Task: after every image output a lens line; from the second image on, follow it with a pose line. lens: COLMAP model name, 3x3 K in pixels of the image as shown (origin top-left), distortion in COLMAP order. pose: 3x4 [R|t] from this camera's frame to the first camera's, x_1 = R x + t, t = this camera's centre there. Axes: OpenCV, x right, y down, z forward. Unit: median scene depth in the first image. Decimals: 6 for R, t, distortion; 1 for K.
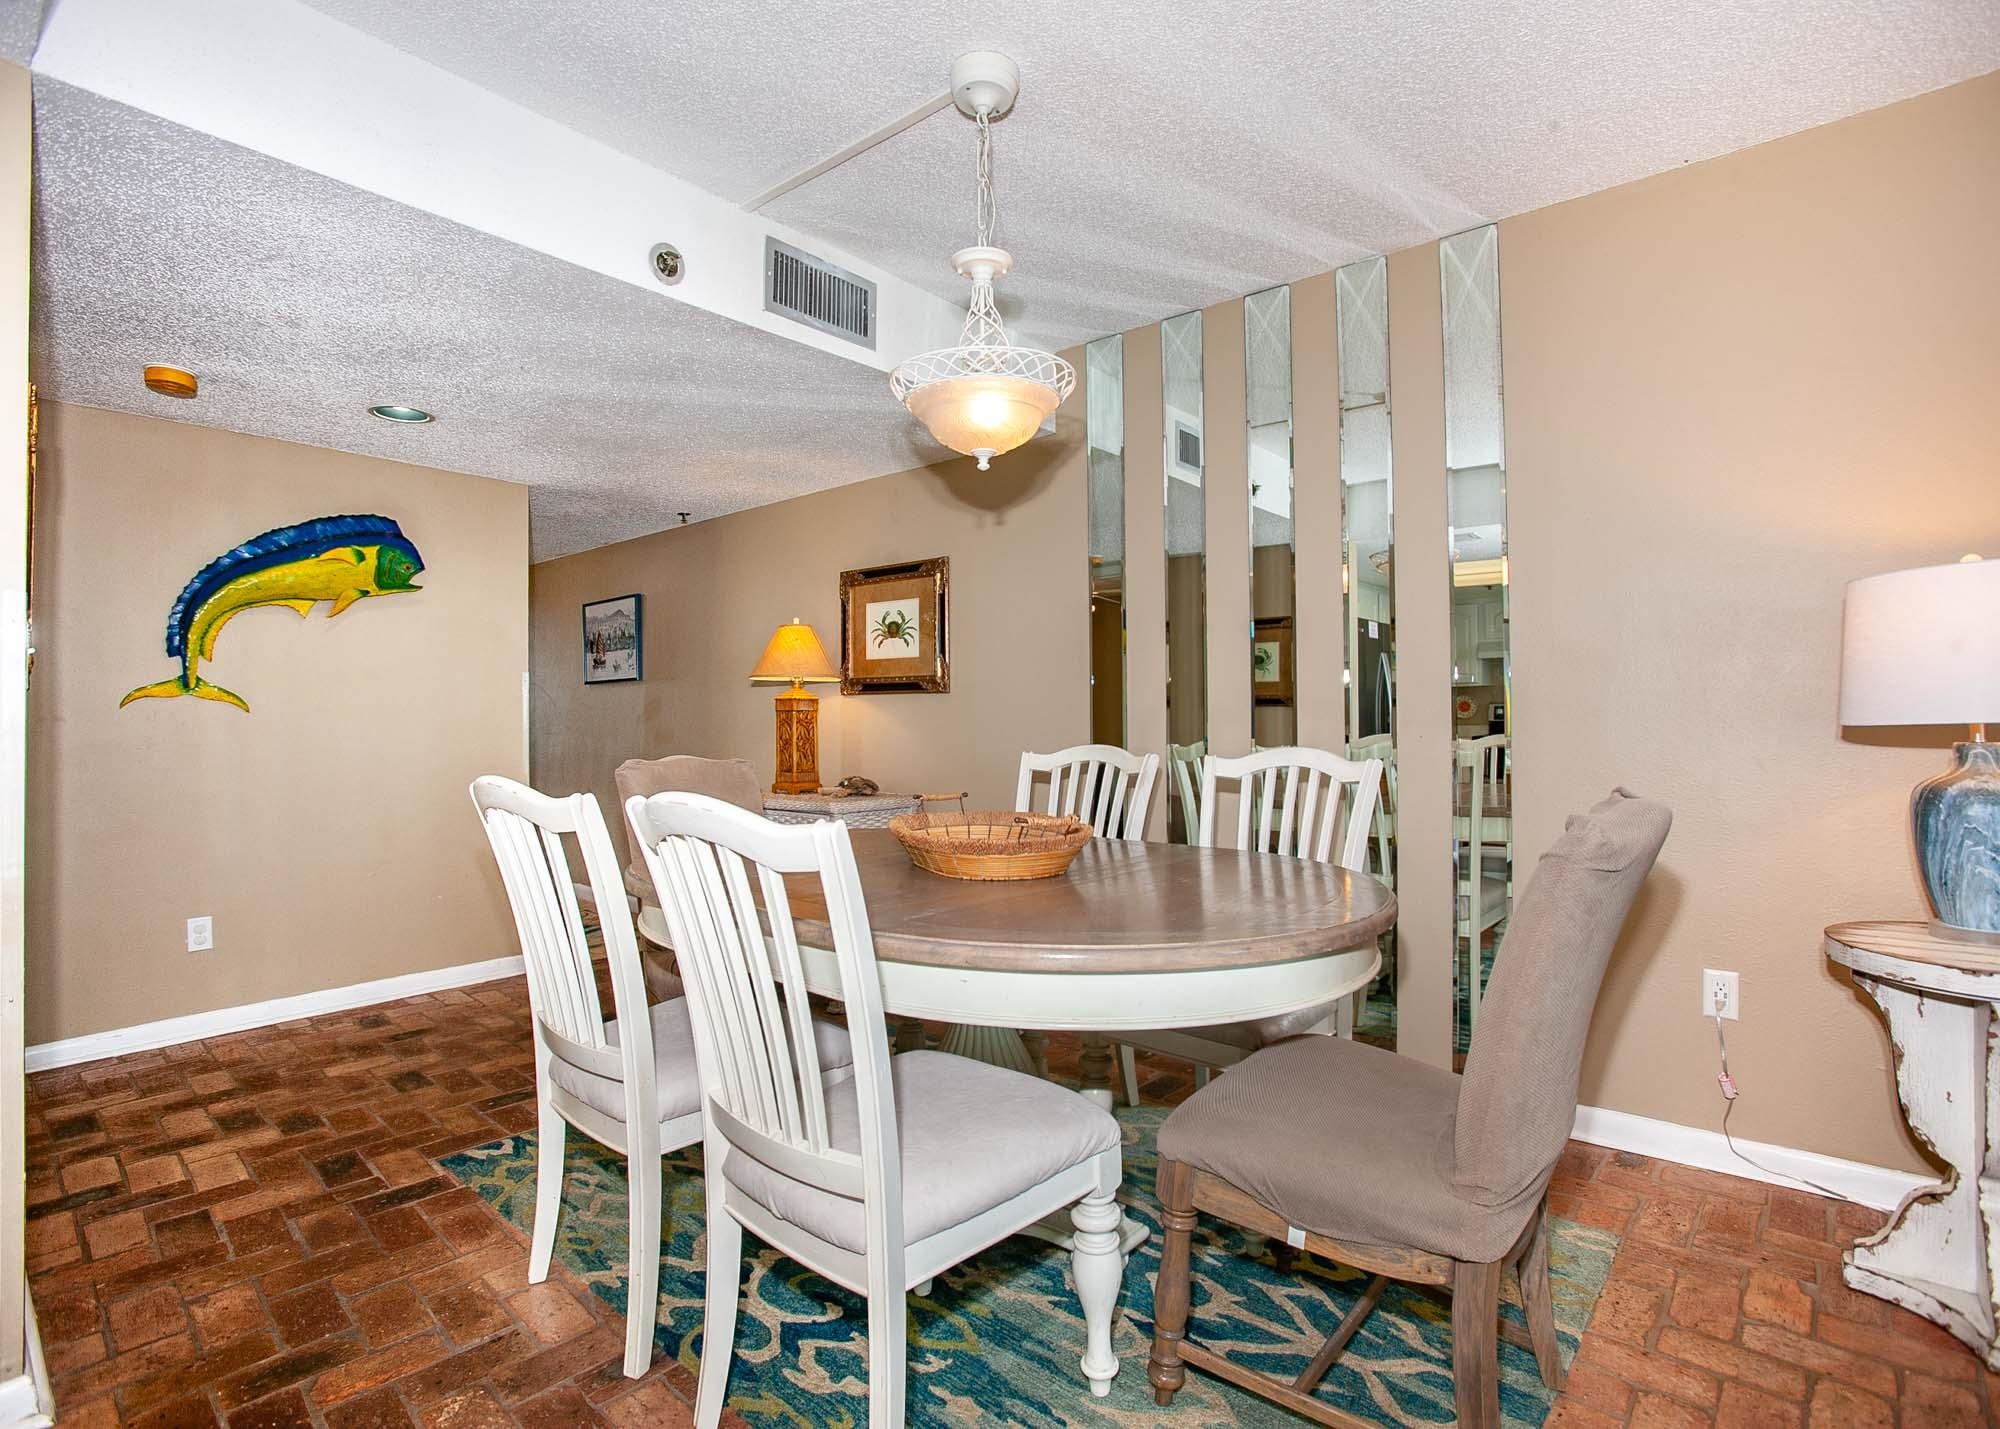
lens RADIAL K [[965.8, 0, 1071.2], [0, 965.8, 692.5], [0, 0, 1]] dist [-0.028523, 0.005386]
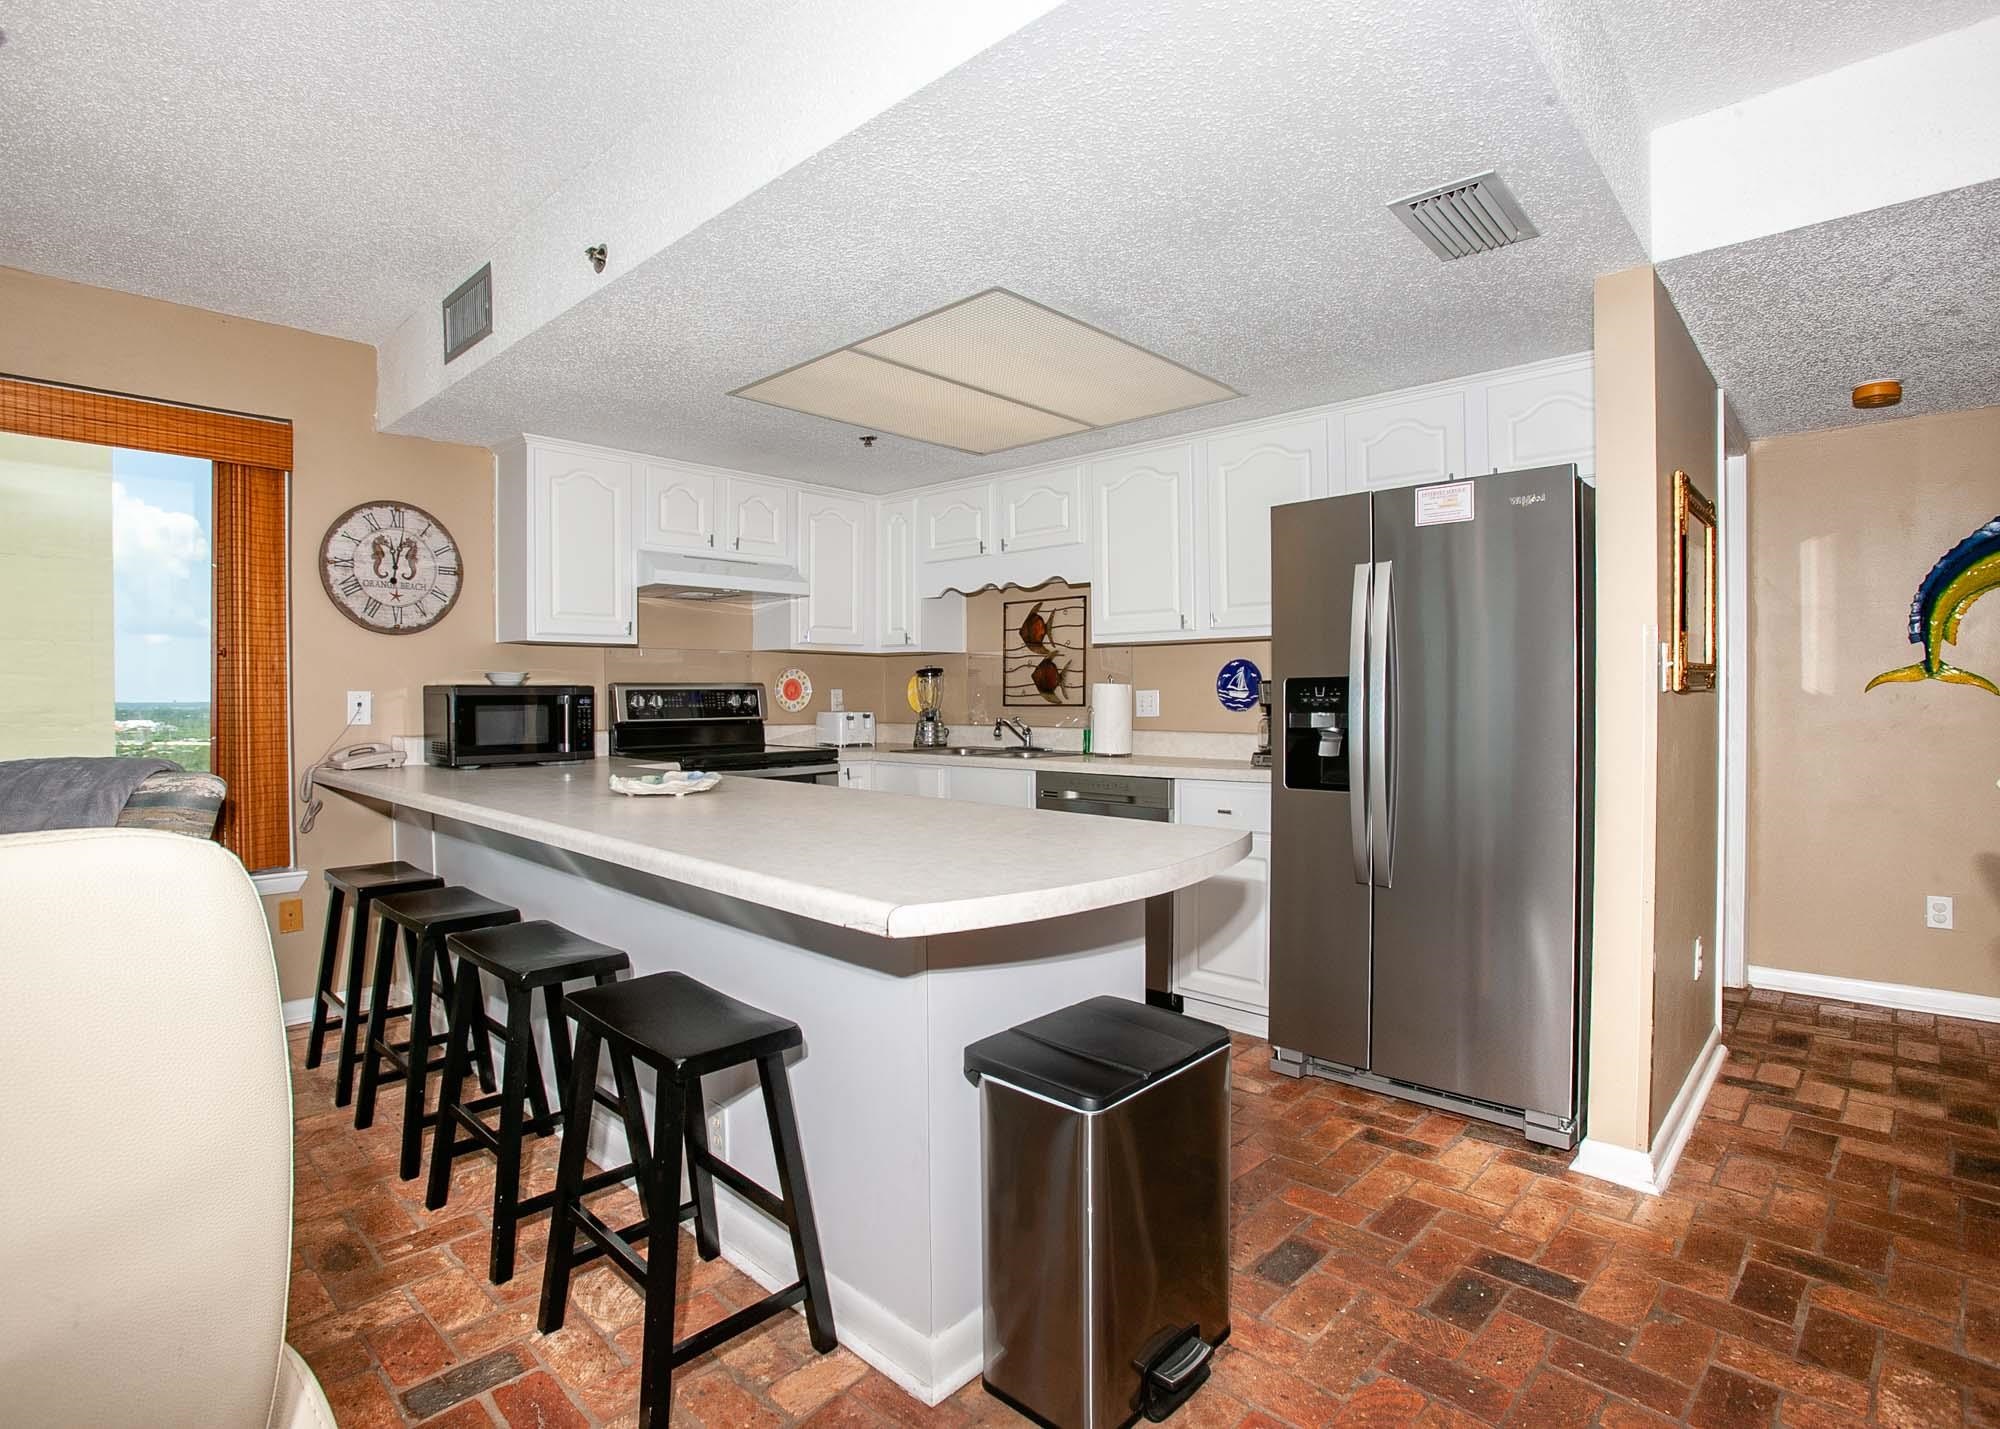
lens RADIAL K [[990.7, 0, 932.6], [0, 990.7, 715.2], [0, 0, 1]] dist [-0.063595, 0.022079]
pose [[-0.085051, 0.031746, -0.995871, 0.285972], [0.027347, 0.999190, 0.029517, -0.028129], [0.996001, -0.024724, -0.085850, 0.007507]]
